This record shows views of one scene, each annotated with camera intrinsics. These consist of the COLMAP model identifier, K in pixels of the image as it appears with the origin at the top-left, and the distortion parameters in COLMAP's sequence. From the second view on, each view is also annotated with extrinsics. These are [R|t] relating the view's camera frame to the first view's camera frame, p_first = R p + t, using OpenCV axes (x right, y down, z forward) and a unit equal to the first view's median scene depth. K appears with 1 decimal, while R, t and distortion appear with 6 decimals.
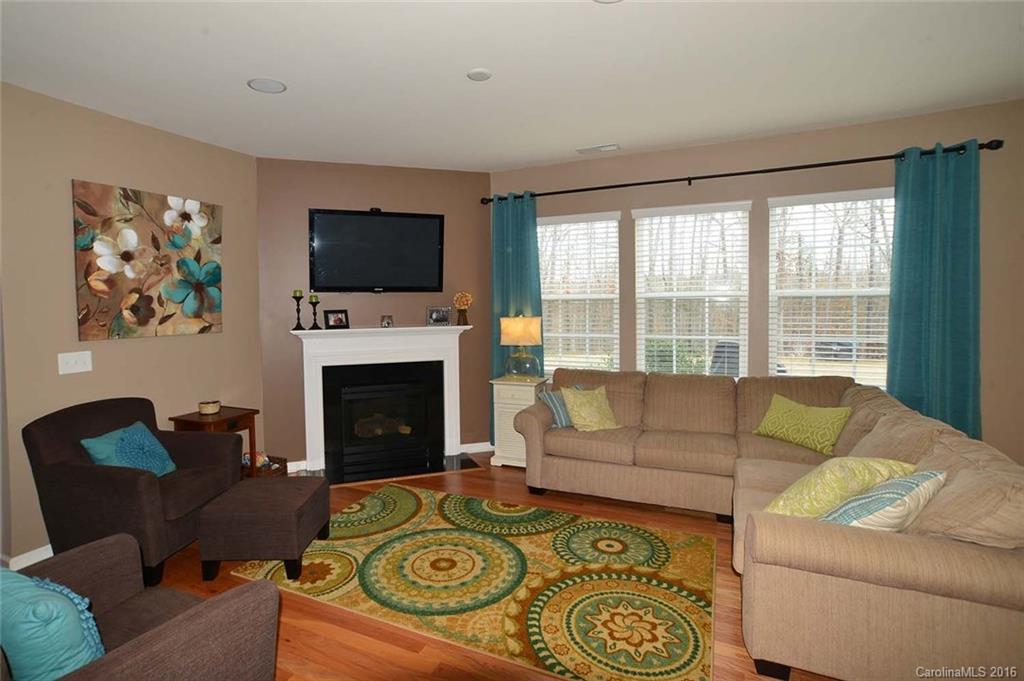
lens RADIAL K [[548.5, 0, 509.7], [0, 548.5, 338.1], [0, 0, 1]] dist [-0.031280, 0.000642]
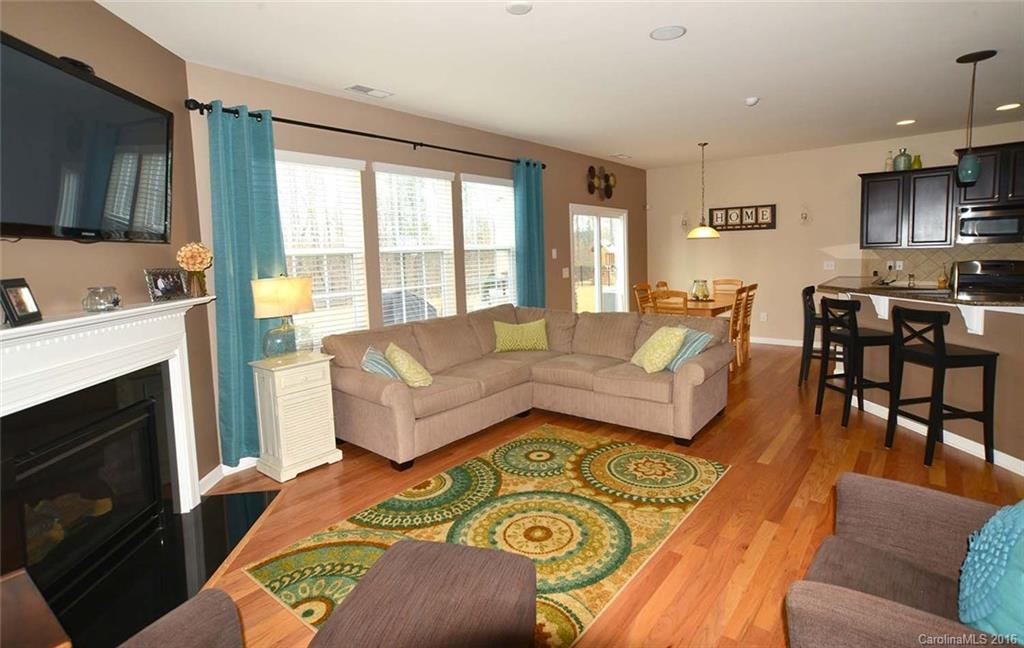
lens RADIAL K [[520.2, 0, 511.3], [0, 520.2, 325.6], [0, 0, 1]] dist [-0.019768, 0.002664]
pose [[0.195017, -0.130330, 0.972102, -0.805281], [0.084843, 0.989658, 0.115663, -0.038317], [-0.977123, 0.059919, 0.204058, 0.714051]]
